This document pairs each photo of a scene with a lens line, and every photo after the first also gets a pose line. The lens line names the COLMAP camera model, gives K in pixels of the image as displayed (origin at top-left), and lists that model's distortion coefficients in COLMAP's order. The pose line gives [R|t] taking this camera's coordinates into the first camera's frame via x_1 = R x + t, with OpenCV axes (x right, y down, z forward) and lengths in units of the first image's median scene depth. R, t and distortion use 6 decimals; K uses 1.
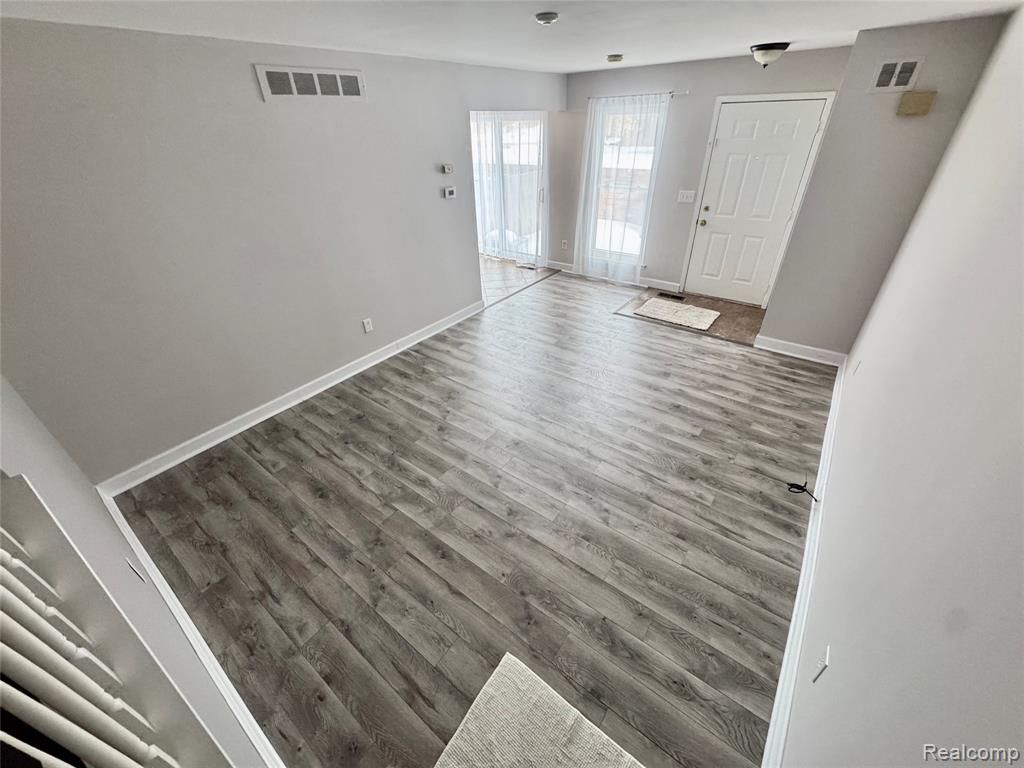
lens RADIAL K [[408.3, 0, 512.0], [0, 408.3, 381.9], [0, 0, 1]] dist [-0.004952, -0.000118]
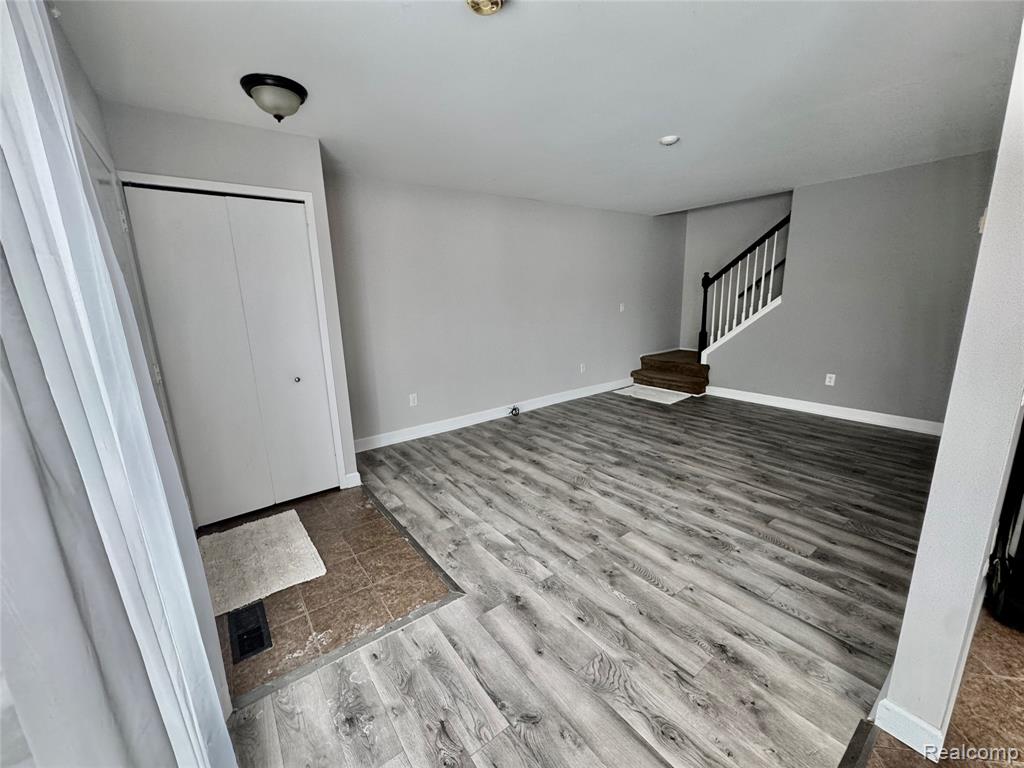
lens RADIAL K [[408.3, 0, 512.0], [0, 408.3, 381.9], [0, 0, 1]] dist [-0.004952, -0.000118]
pose [[-0.959235, -0.001970, 0.282602, 0.132937], [0.199459, 0.703696, 0.681930, -0.892516], [-0.200209, 0.710499, -0.674617, 1.699297]]
